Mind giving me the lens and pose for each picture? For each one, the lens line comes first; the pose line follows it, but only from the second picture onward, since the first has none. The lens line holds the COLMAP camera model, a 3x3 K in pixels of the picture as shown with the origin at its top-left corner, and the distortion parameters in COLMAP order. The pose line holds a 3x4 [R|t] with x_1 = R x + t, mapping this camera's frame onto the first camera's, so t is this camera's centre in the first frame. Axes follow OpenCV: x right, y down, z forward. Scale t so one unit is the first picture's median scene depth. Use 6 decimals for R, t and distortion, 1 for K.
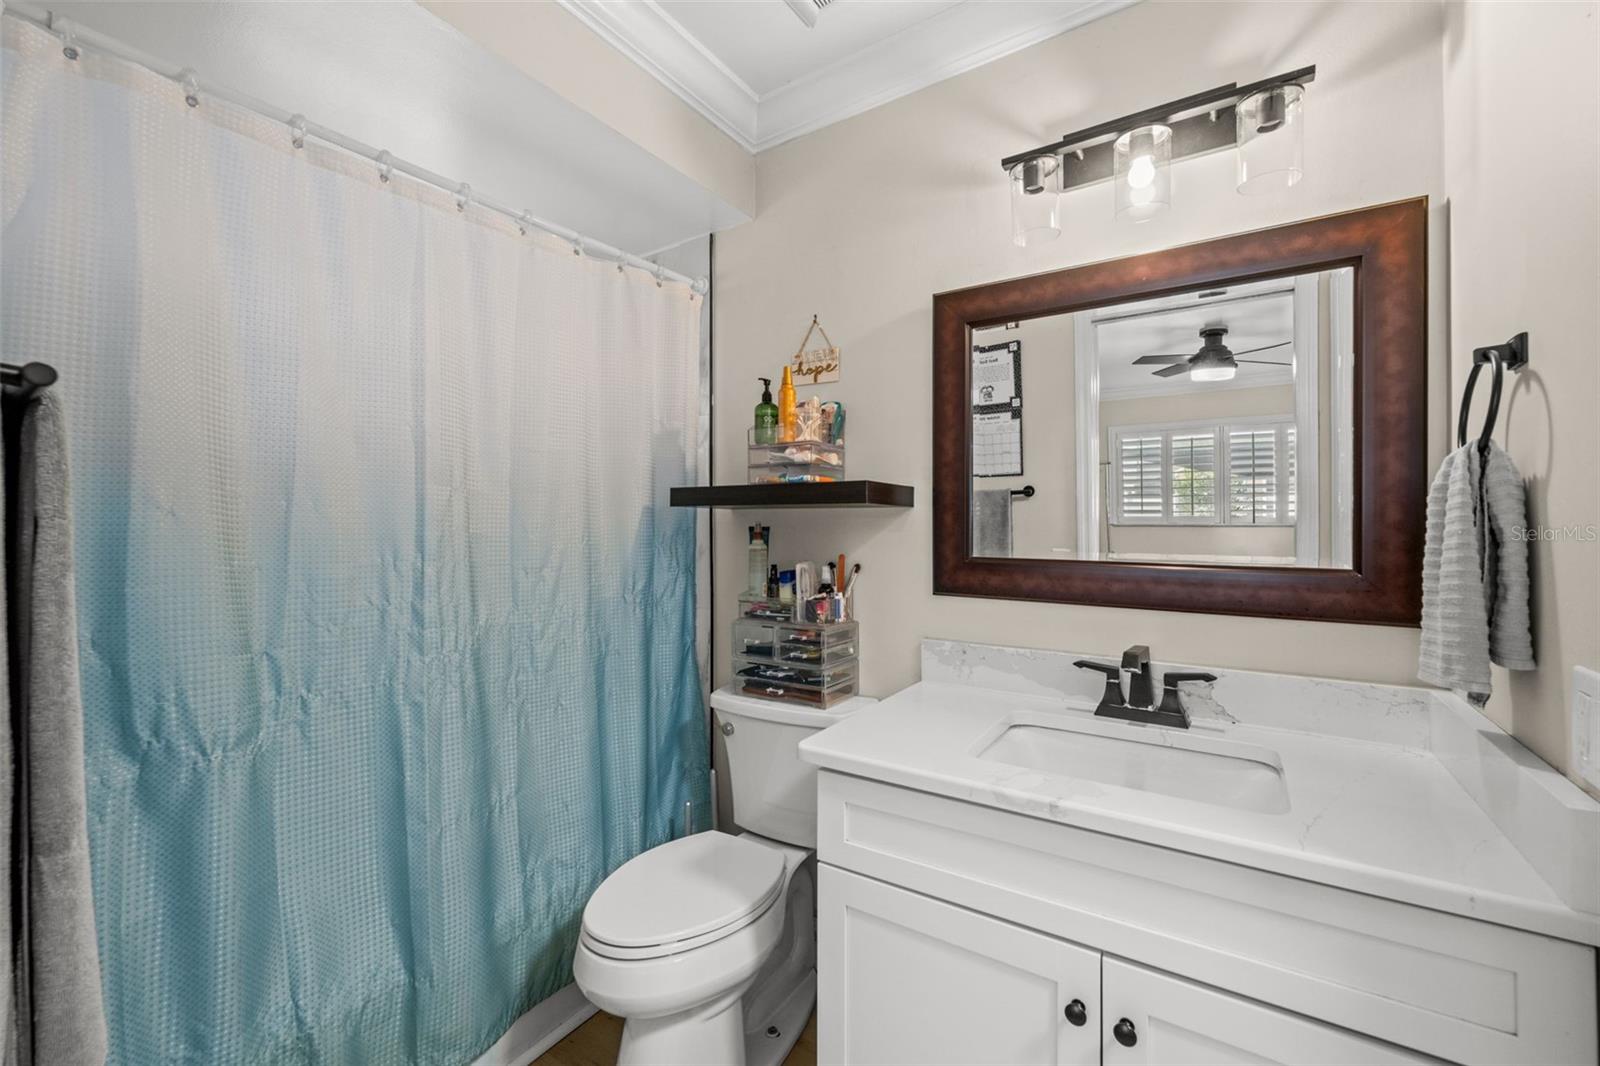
lens RADIAL K [[646.7, 0, 806.2], [0, 646.7, 524.6], [0, 0, 1]] dist [-0.007683, 0.000359]
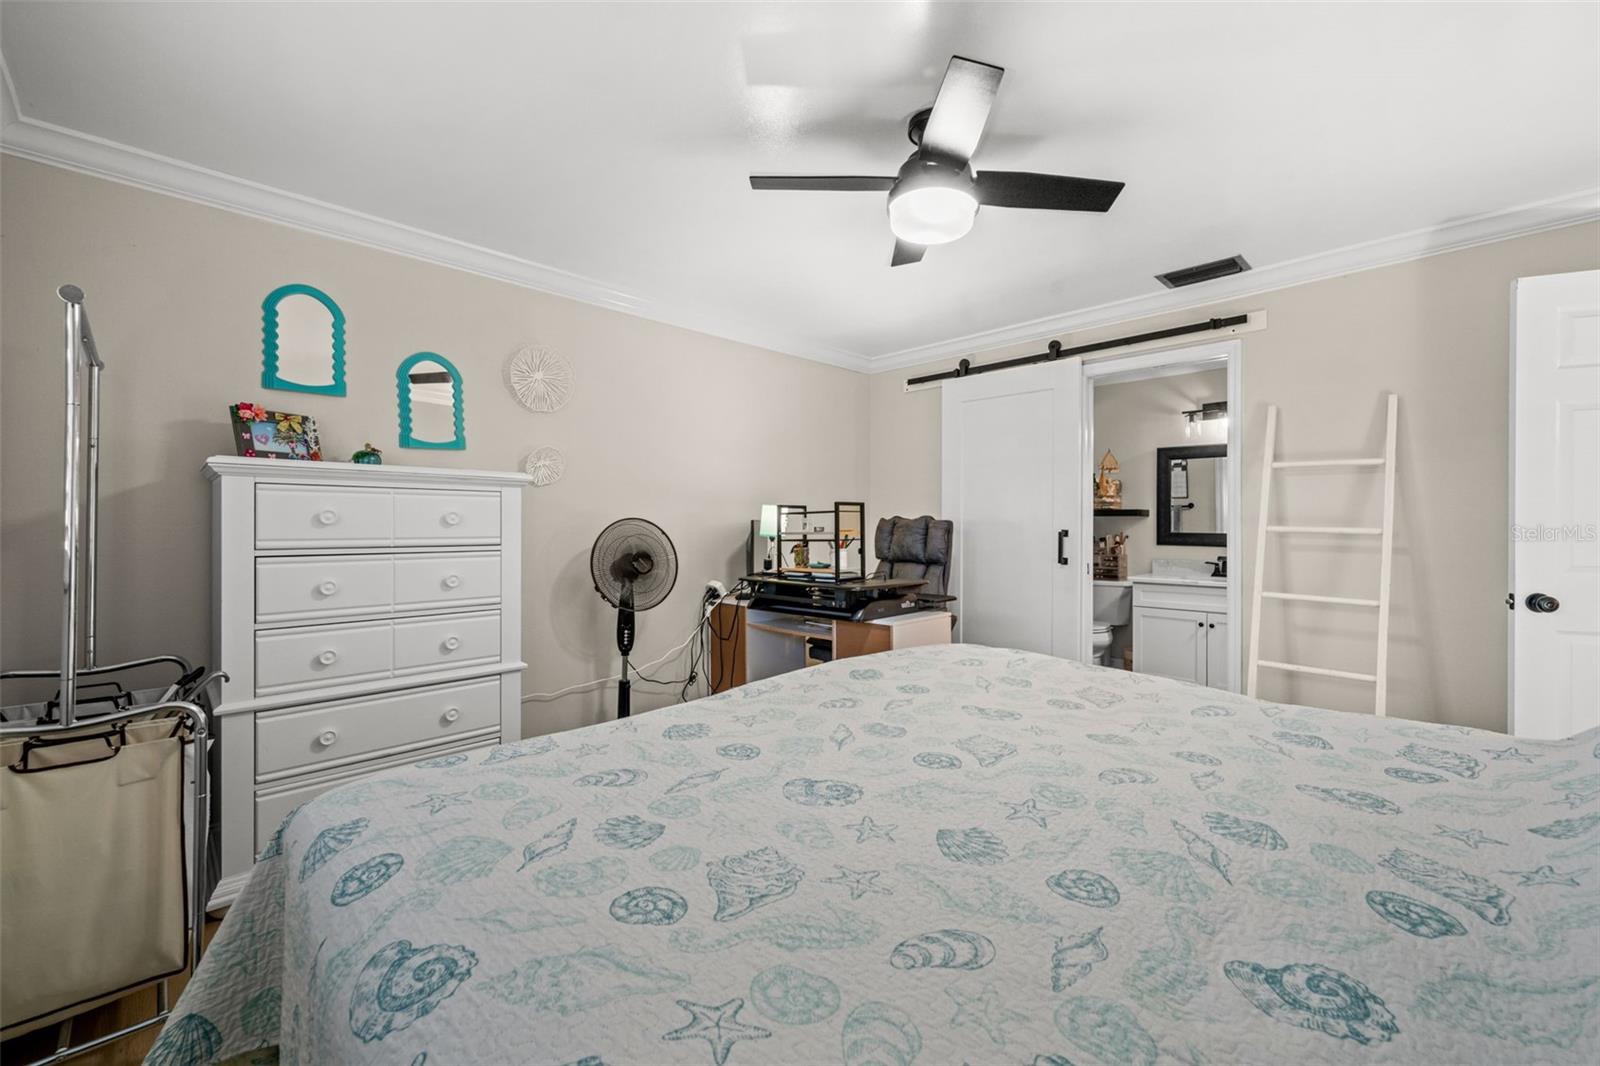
lens RADIAL K [[646.7, 0, 803.1], [0, 646.7, 526.8], [0, 0, 1]] dist [-0.007683, 0.000359]
pose [[0.977423, -0.002598, -0.211275, -0.905139], [0.004460, 0.999955, 0.008340, -0.013356], [0.211243, -0.009094, 0.977391, -2.673030]]
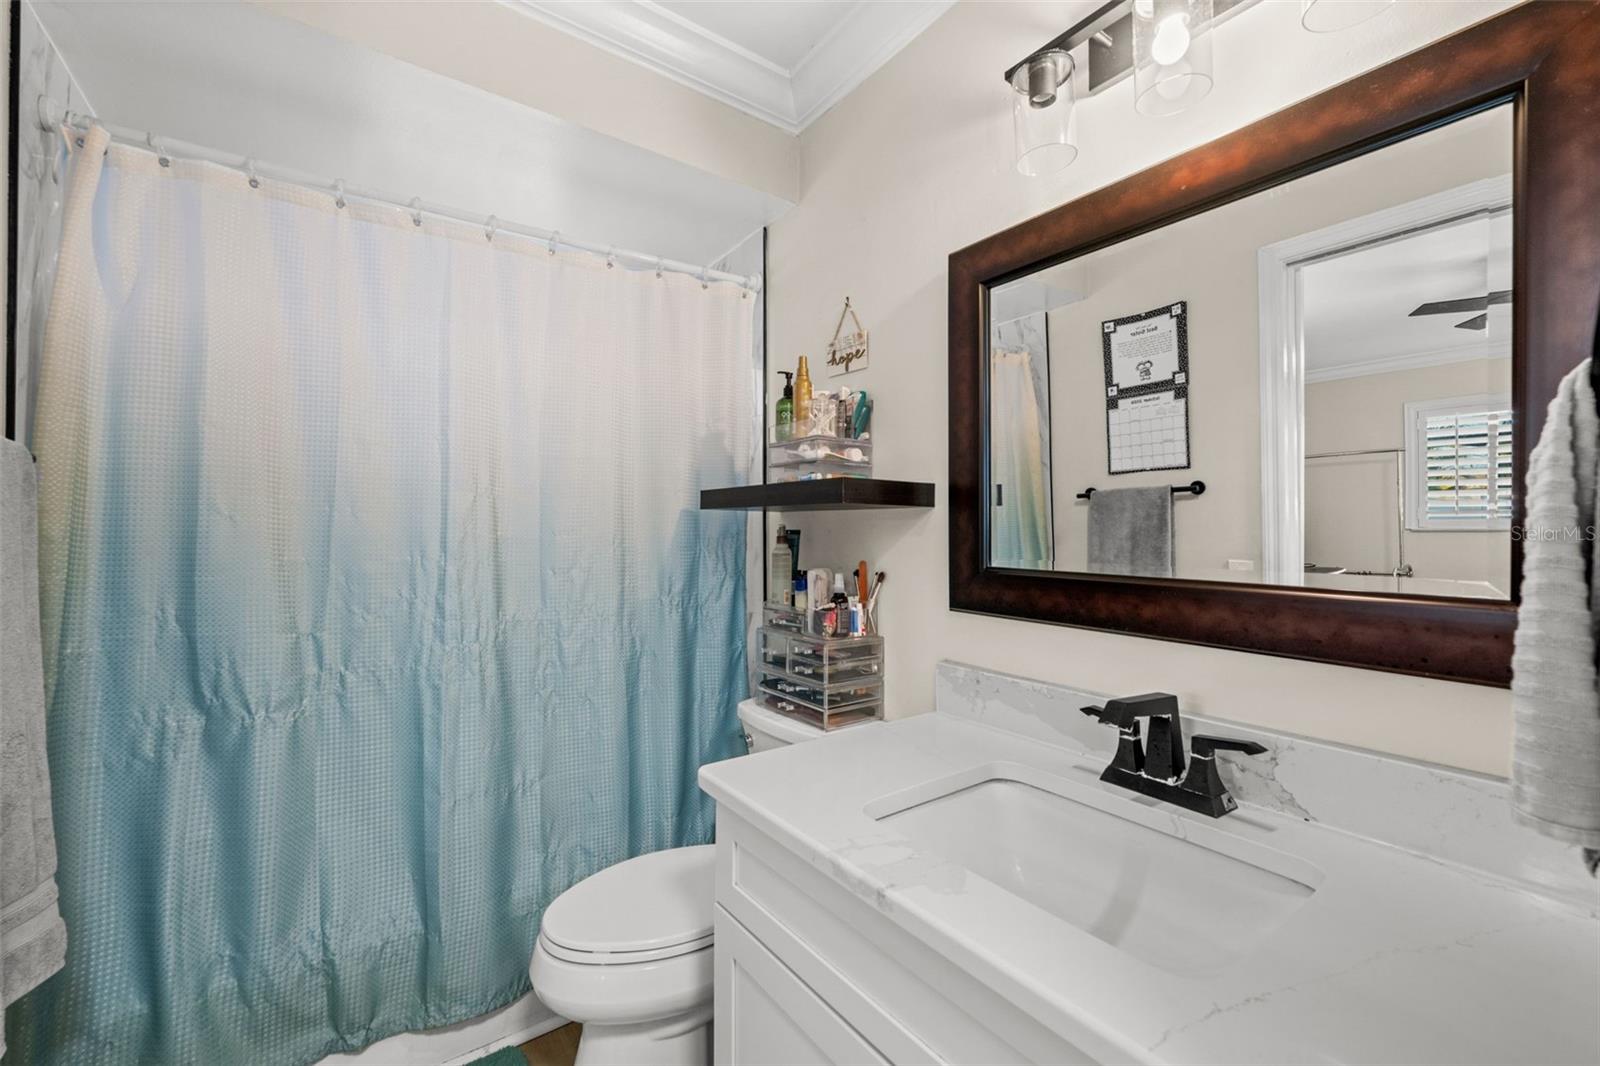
lens RADIAL K [[646.7, 0, 806.8], [0, 646.7, 533.1], [0, 0, 1]] dist [-0.007683, 0.000359]
pose [[0.936494, 0.003023, -0.350671, 0.356439], [-0.001194, 0.999985, 0.005432, 0.003173], [0.350682, -0.004668, 0.936483, 0.161365]]
